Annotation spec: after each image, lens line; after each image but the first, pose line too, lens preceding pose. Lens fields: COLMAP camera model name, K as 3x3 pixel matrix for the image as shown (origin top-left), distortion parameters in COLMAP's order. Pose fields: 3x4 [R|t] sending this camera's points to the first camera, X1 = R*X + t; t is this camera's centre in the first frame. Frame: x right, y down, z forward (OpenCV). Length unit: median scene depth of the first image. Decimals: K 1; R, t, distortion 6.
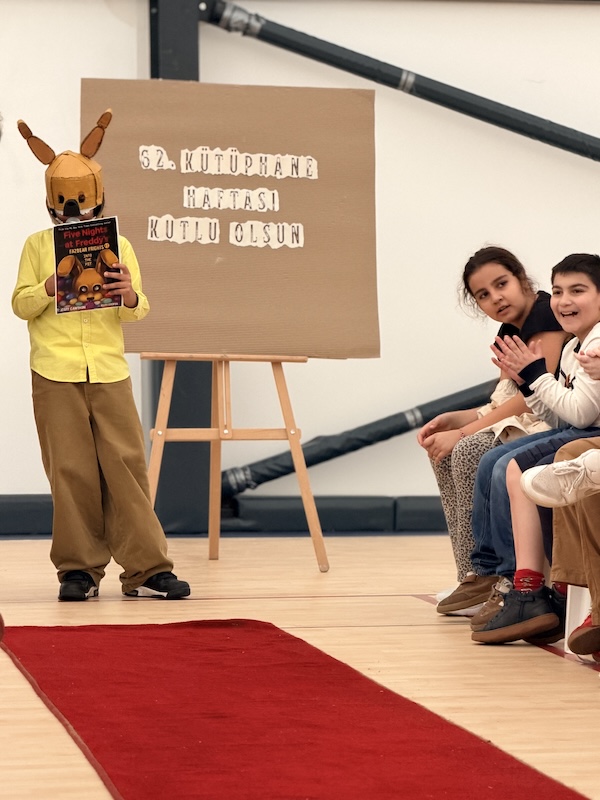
lens RADIAL K [[2913.5, 0, 300.2], [0, 2913.5, 400.2], [0, 0, 1]] dist [-0.083581, 0.000000]
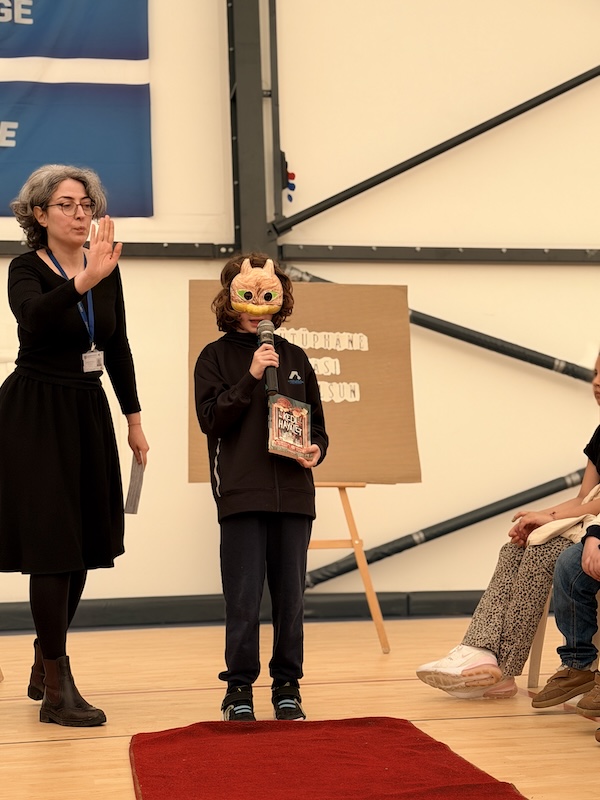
lens RADIAL K [[1349.1, 0, 299.2], [0, 1349.1, 399.1], [0, 0, 1]] dist [0.145347, 0.000000]
pose [[0.999765, -0.021694, 0.000226, -0.026012], [0.021588, 0.993733, -0.109674, 0.013005], [0.002154, 0.109654, 0.993968, 0.391057]]
